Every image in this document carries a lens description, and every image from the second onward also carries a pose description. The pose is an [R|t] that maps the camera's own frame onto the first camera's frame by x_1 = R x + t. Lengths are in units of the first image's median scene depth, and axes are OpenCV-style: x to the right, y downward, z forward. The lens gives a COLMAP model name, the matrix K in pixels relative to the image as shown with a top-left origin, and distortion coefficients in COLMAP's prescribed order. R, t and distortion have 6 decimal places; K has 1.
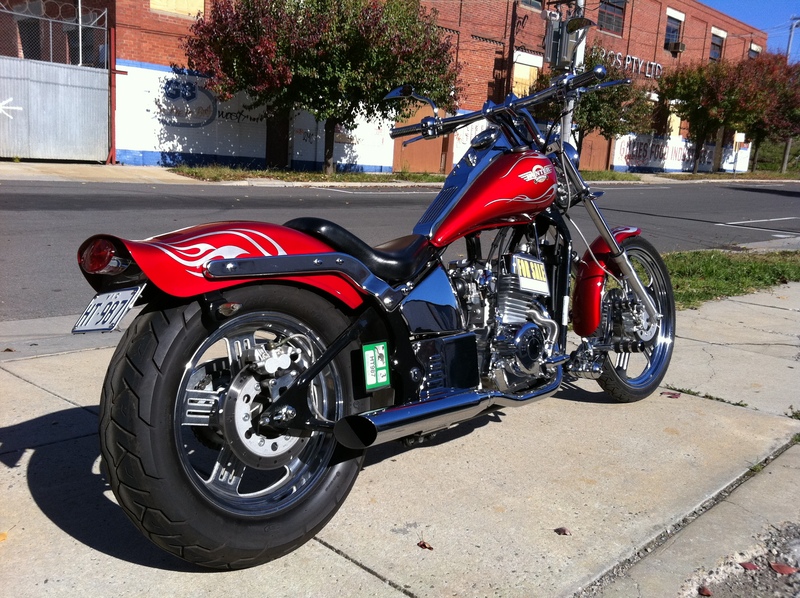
lens RADIAL K [[758.8, 0, 405.3], [0, 758.8, 313.8], [0, 0, 1]] dist [0.007411, -0.010061]
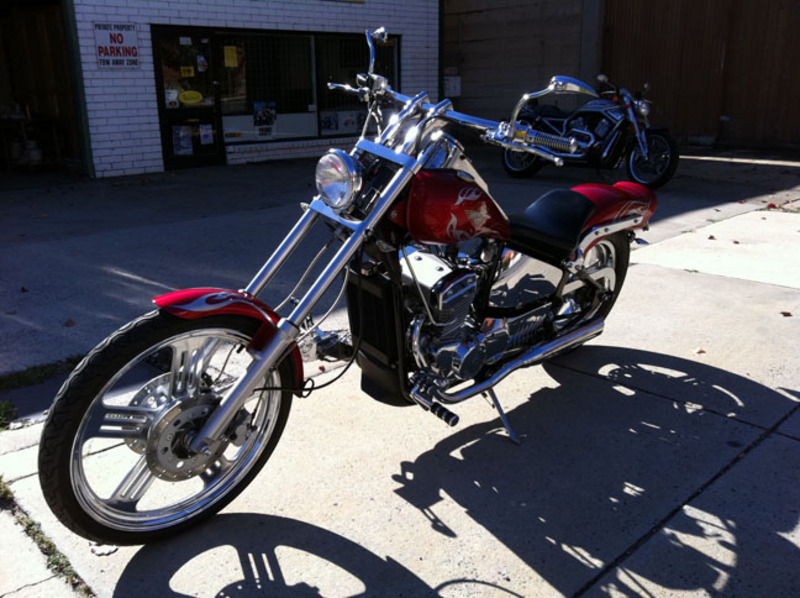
lens RADIAL K [[758.8, 0, 405.3], [0, 758.8, 313.8], [0, 0, 1]] dist [0.007411, -0.010061]
pose [[-0.998851, -0.047163, 0.008452, 0.144016], [-0.037218, 0.874797, 0.483057, -0.511936], [-0.030176, 0.482188, -0.875548, 1.986230]]
